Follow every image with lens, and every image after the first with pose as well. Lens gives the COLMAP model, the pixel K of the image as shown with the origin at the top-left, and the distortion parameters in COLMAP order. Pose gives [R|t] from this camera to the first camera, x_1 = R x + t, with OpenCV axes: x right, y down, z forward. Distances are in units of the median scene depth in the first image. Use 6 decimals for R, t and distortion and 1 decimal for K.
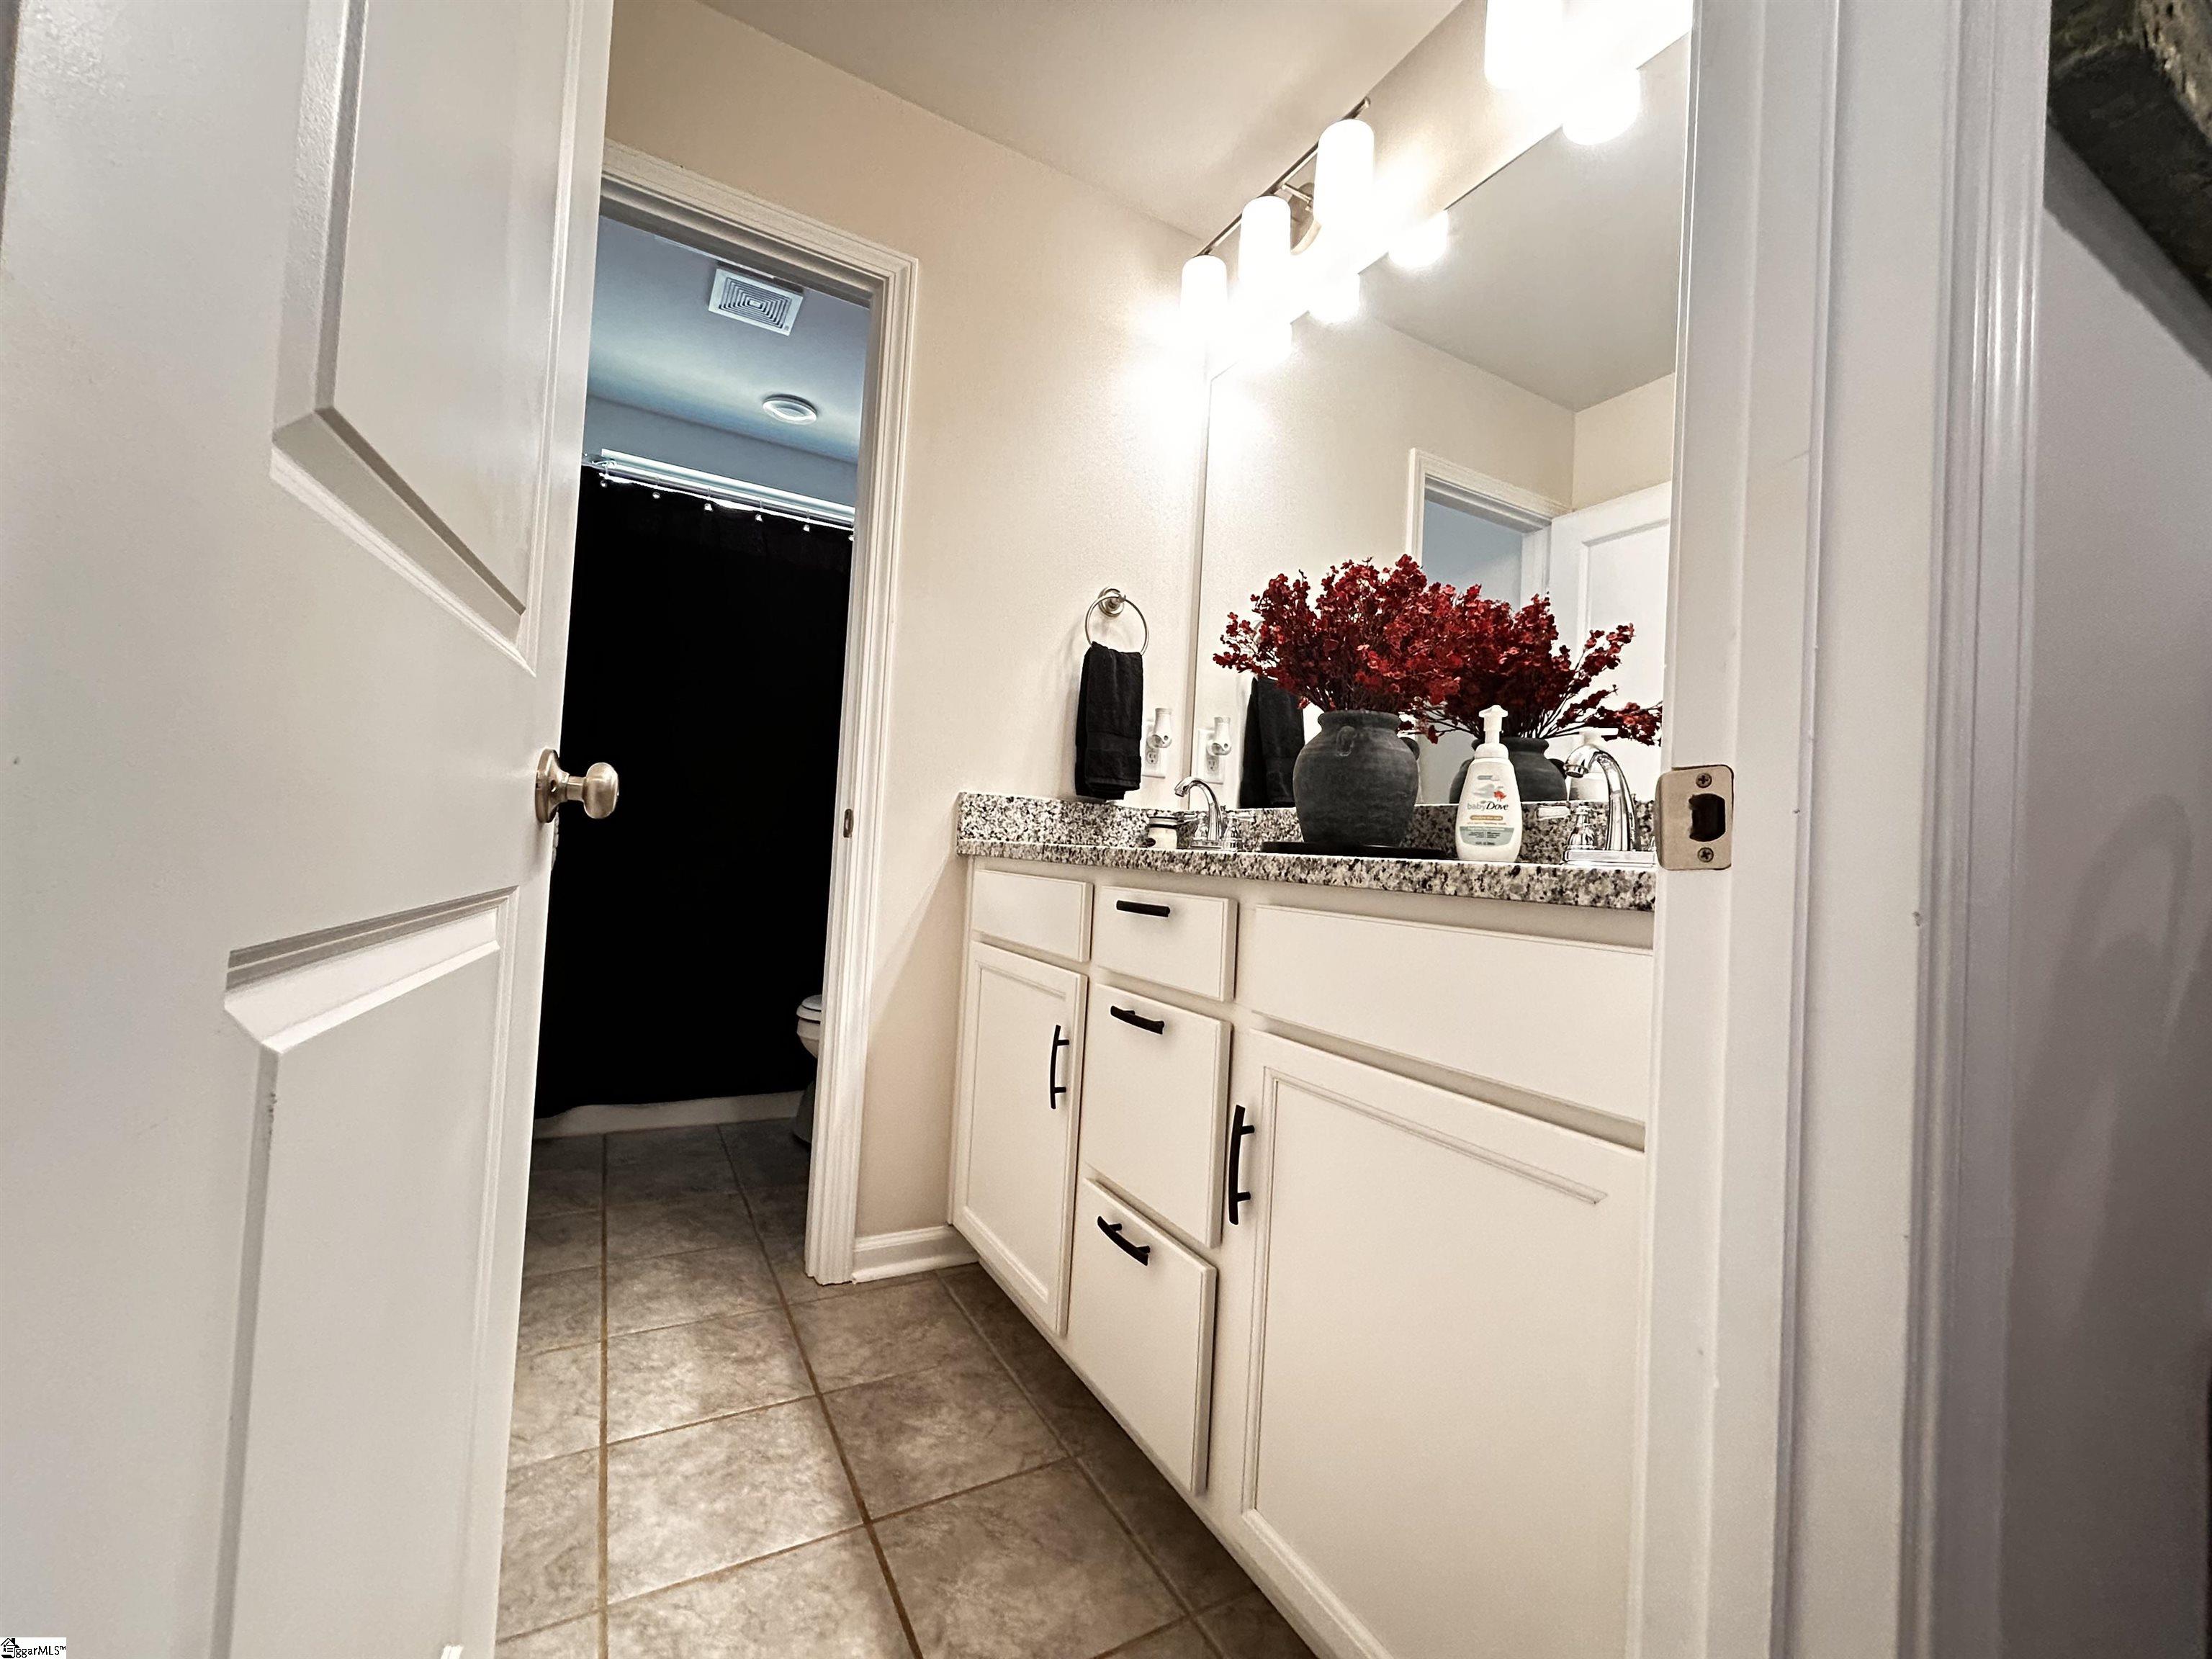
lens RADIAL K [[897.7, 0, 1106.0], [0, 897.7, 829.5], [0, 0, 1]] dist [0.001486, 0.001023]
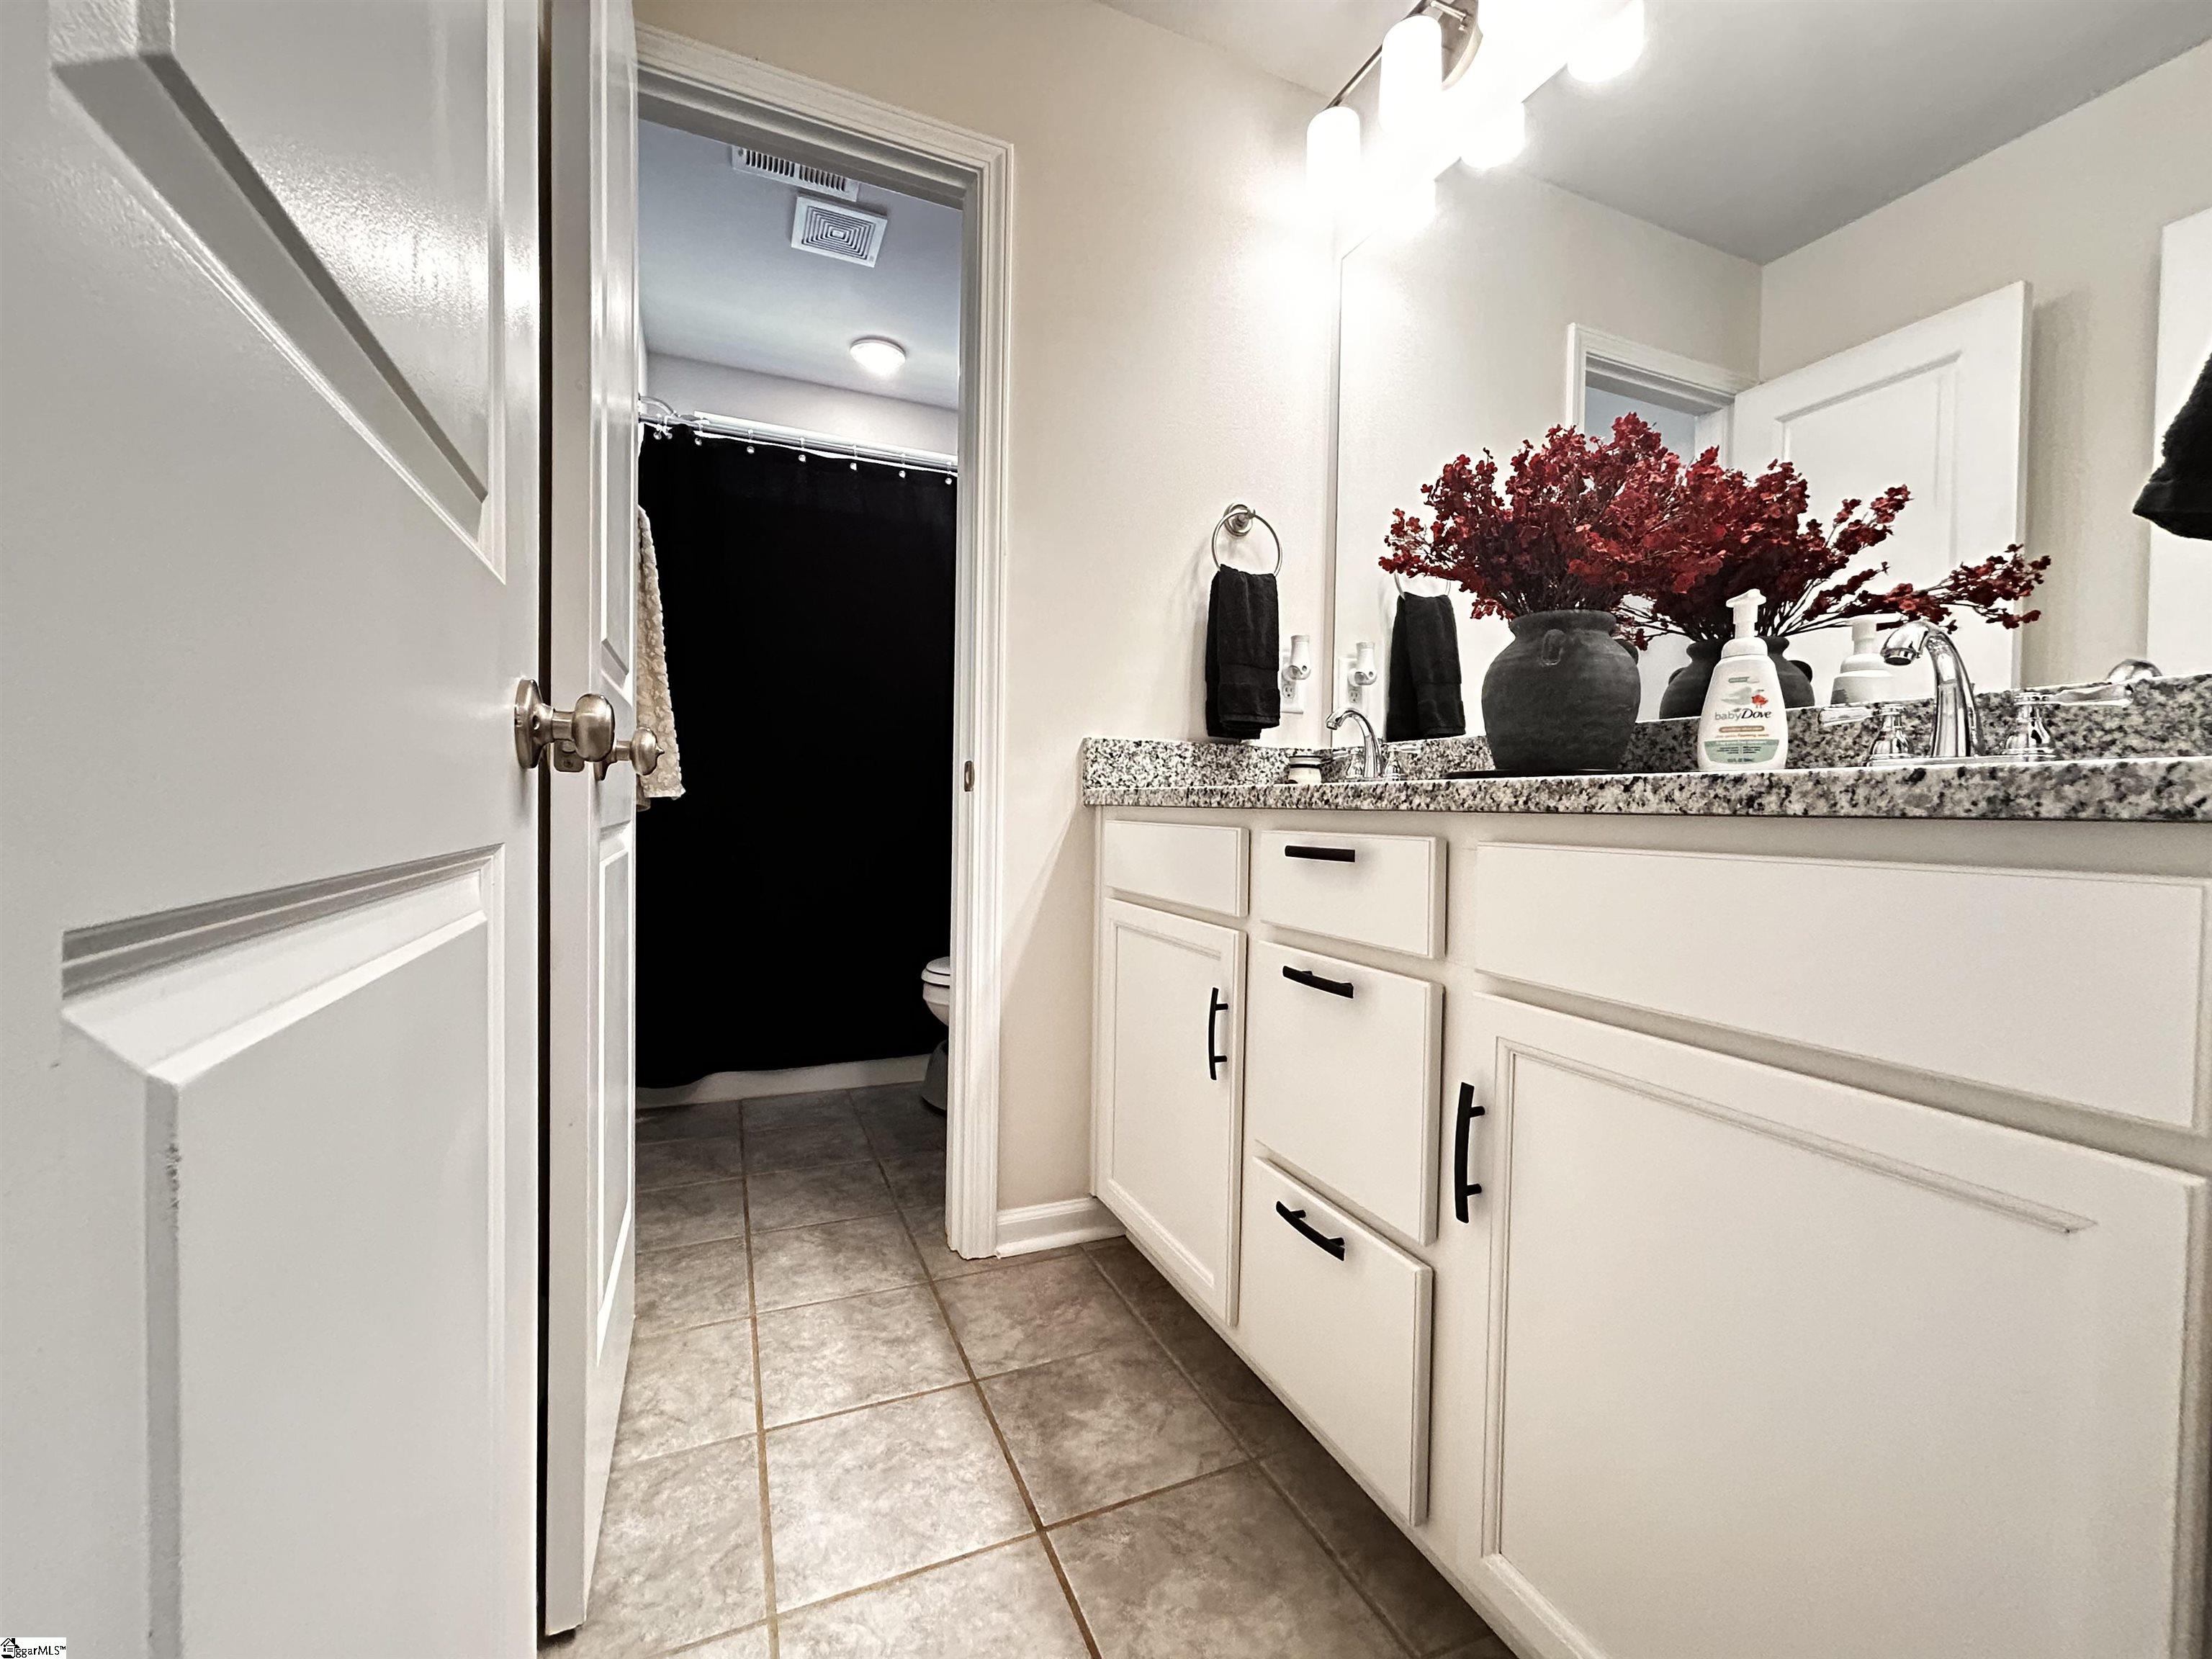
lens RADIAL K [[897.7, 0, 1106.0], [0, 897.7, 829.5], [0, 0, 1]] dist [0.001486, 0.001023]
pose [[0.993807, -0.036850, -0.104836, -0.062137], [0.041842, 0.998073, 0.045827, 0.014672], [0.102945, -0.049930, 0.993433, 0.106918]]
